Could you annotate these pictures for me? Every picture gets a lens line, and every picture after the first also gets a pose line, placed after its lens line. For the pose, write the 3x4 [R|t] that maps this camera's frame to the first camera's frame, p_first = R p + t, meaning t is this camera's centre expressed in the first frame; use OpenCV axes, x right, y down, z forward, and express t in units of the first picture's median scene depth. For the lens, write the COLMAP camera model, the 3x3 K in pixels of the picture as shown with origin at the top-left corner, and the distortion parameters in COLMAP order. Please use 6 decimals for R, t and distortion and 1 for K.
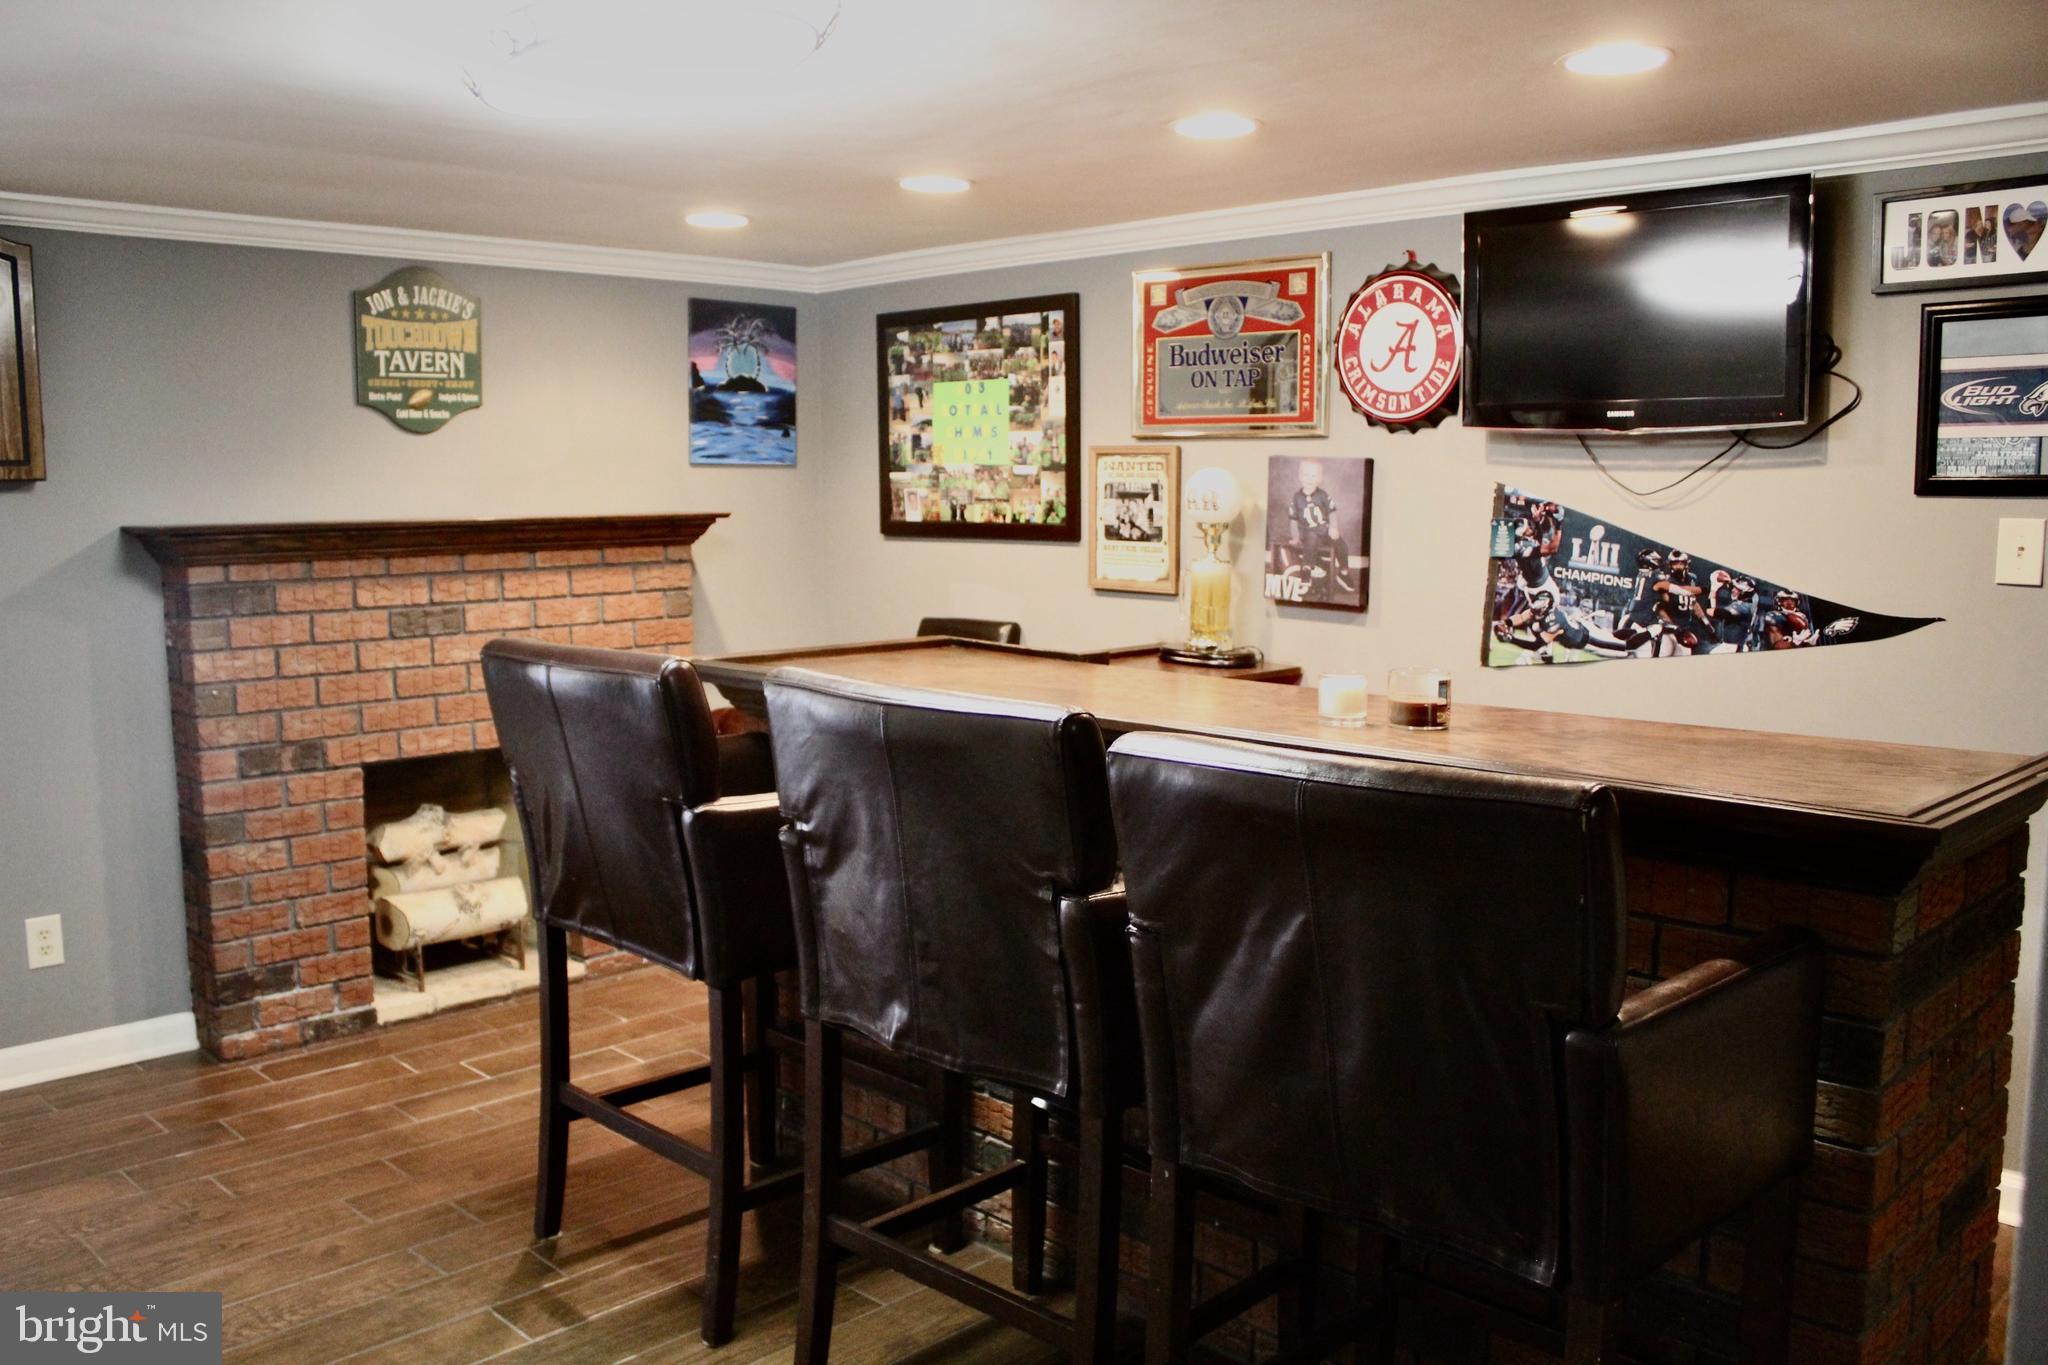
lens RADIAL K [[1720.2, 0, 1019.2], [0, 1720.2, 694.0], [0, 0, 1]] dist [-0.160206, 0.155625]
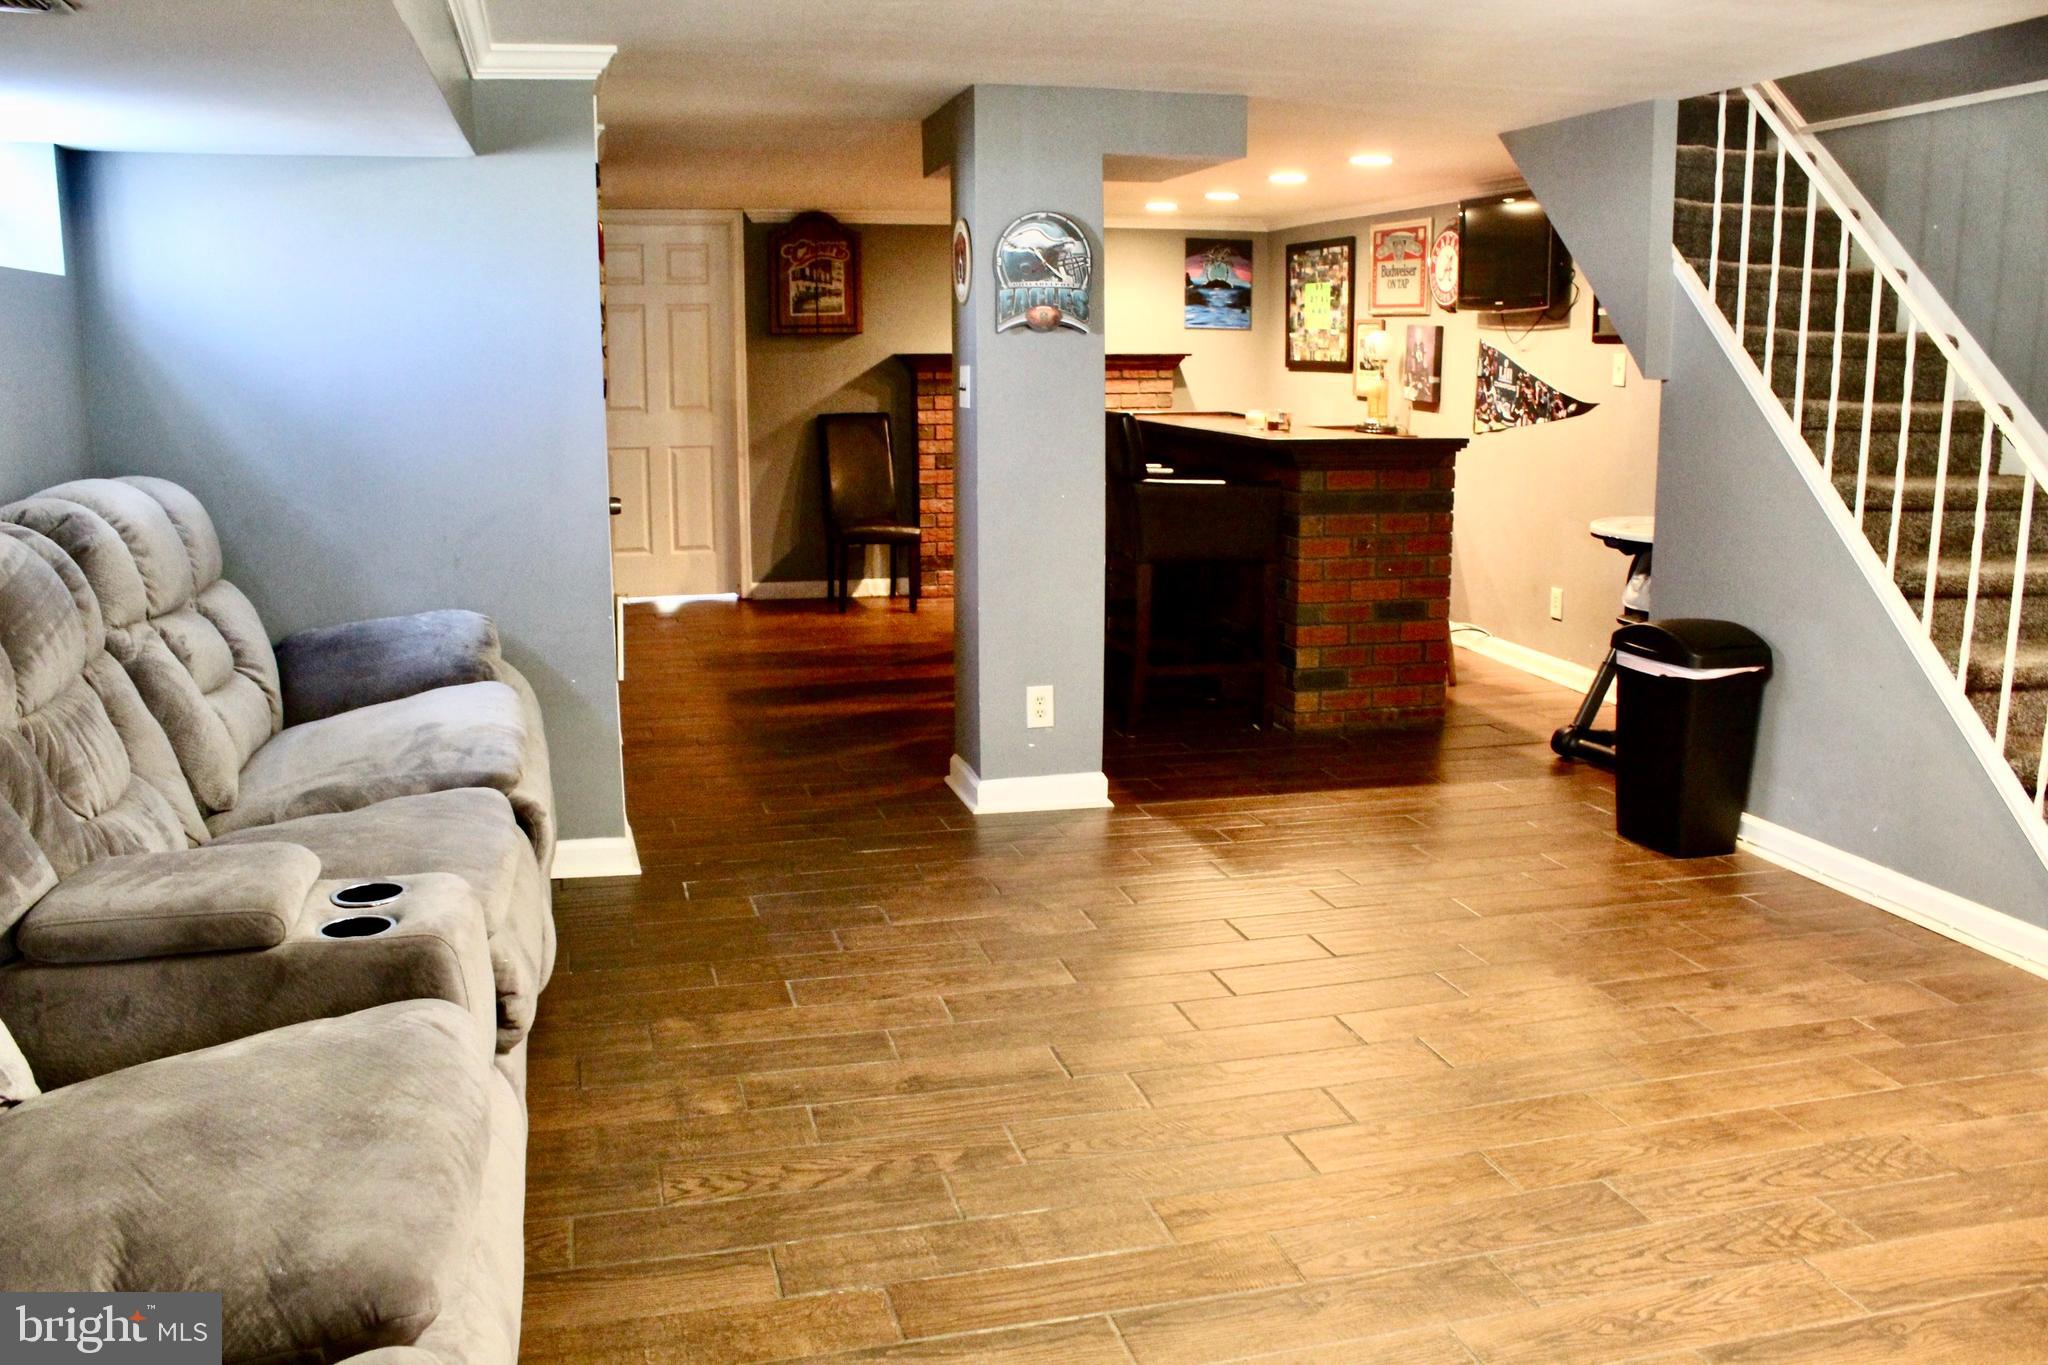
lens RADIAL K [[1720.2, 0, 1019.2], [0, 1720.2, 694.0], [0, 0, 1]] dist [-0.160206, 0.155625]
pose [[0.861009, 0.102789, -0.498095, 0.822962], [-0.063690, 0.993446, 0.094917, 0.129374], [0.504587, -0.050000, 0.861912, -0.951675]]
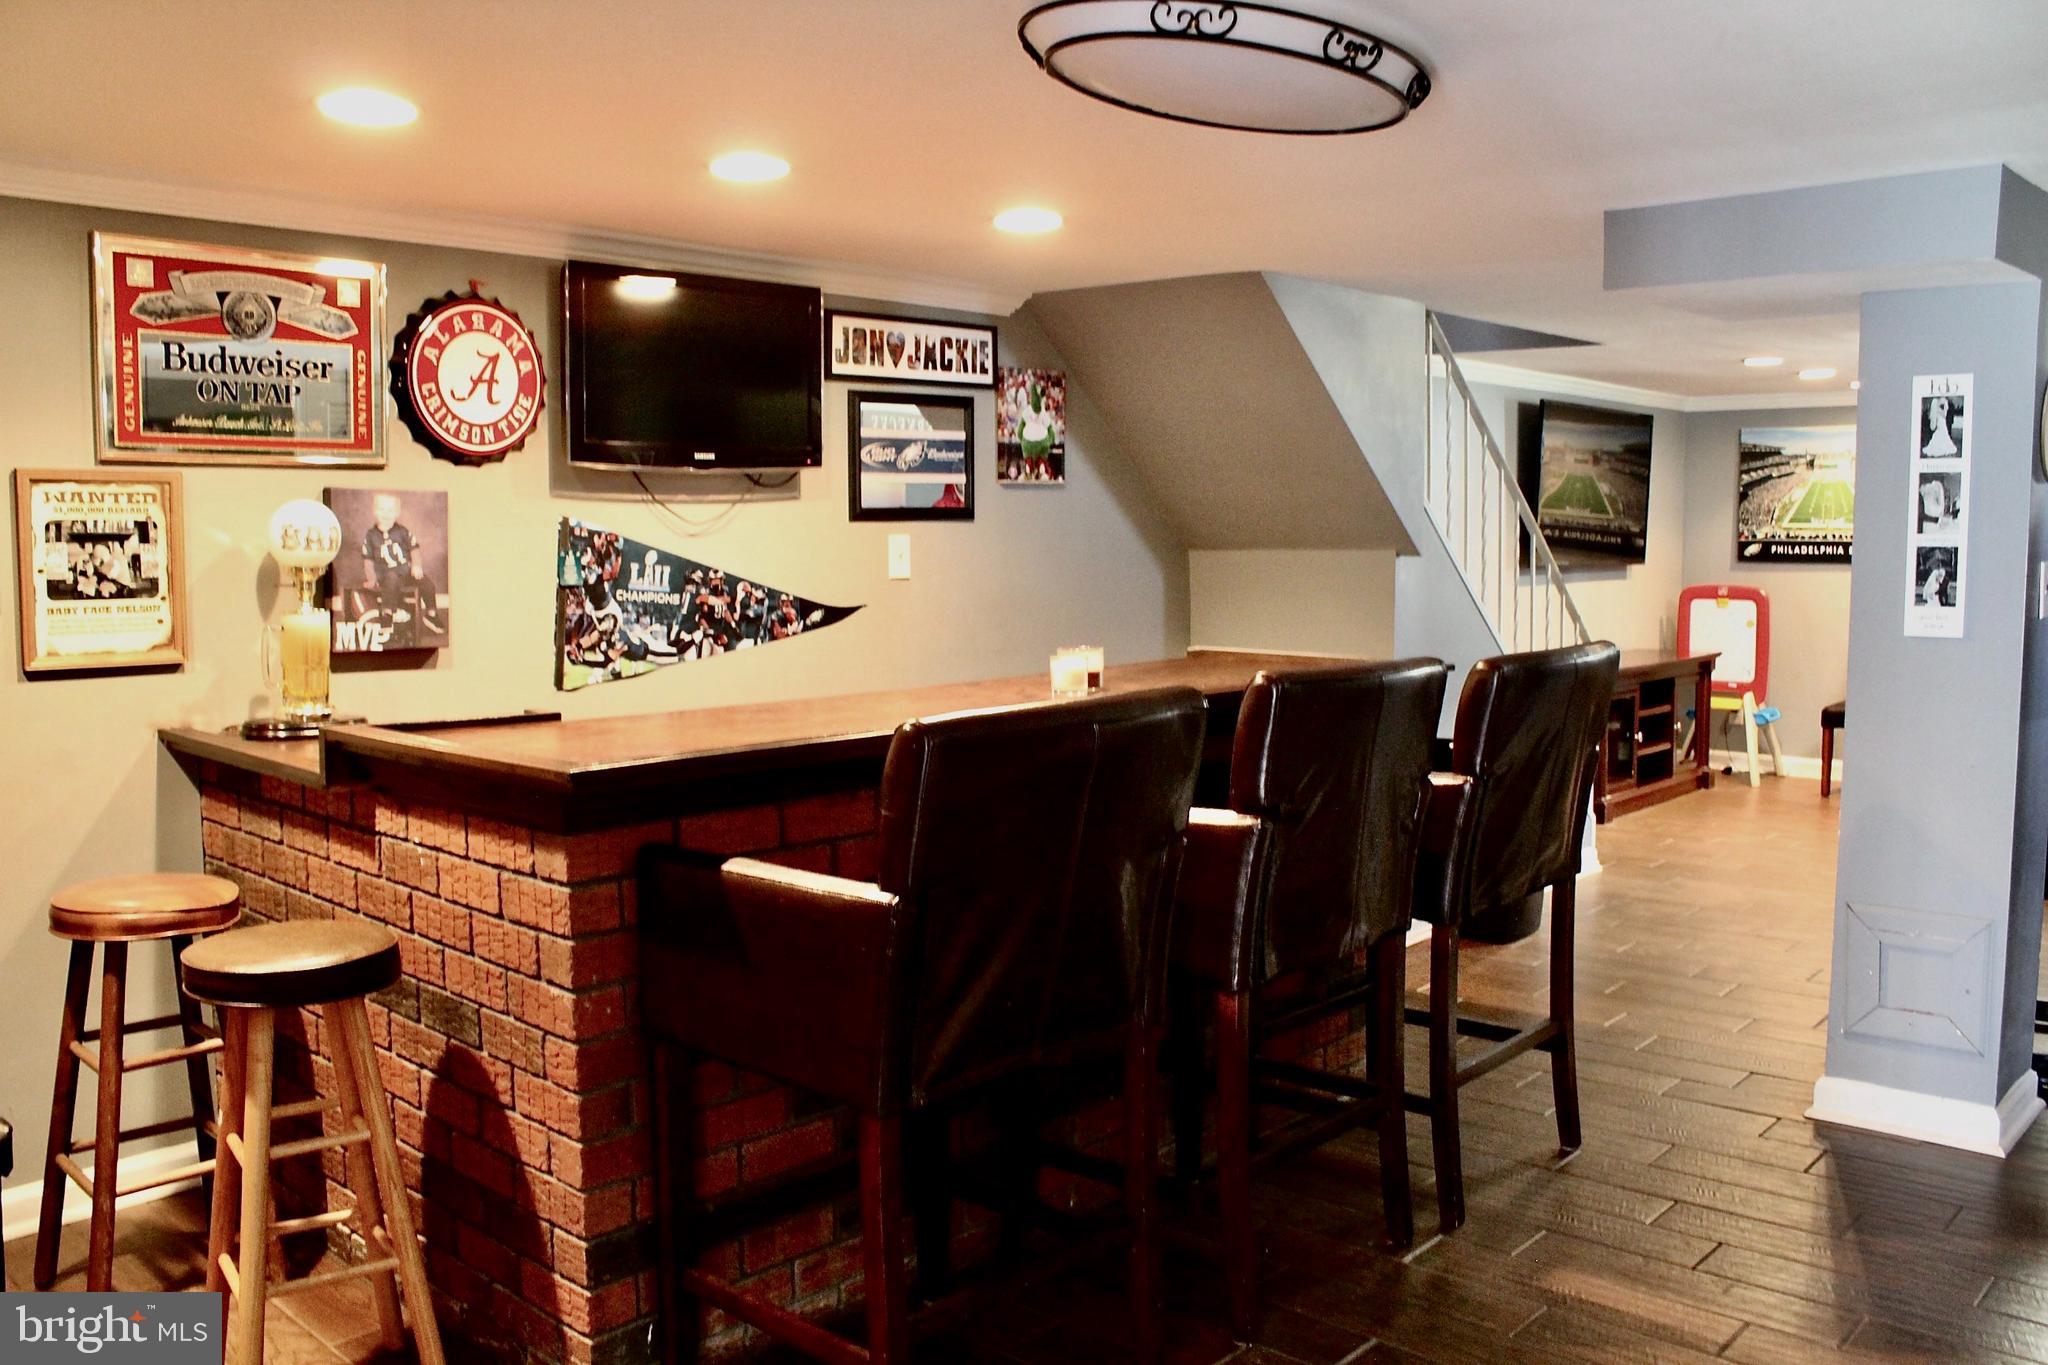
lens RADIAL K [[1720.2, 0, 1019.2], [0, 1720.2, 694.0], [0, 0, 1]] dist [-0.160206, 0.155625]
pose [[-0.044534, -0.095043, 0.994477, -0.781705], [0.126936, 0.986857, 0.099999, -0.082927], [-0.990911, 0.130688, -0.031884, 0.751705]]
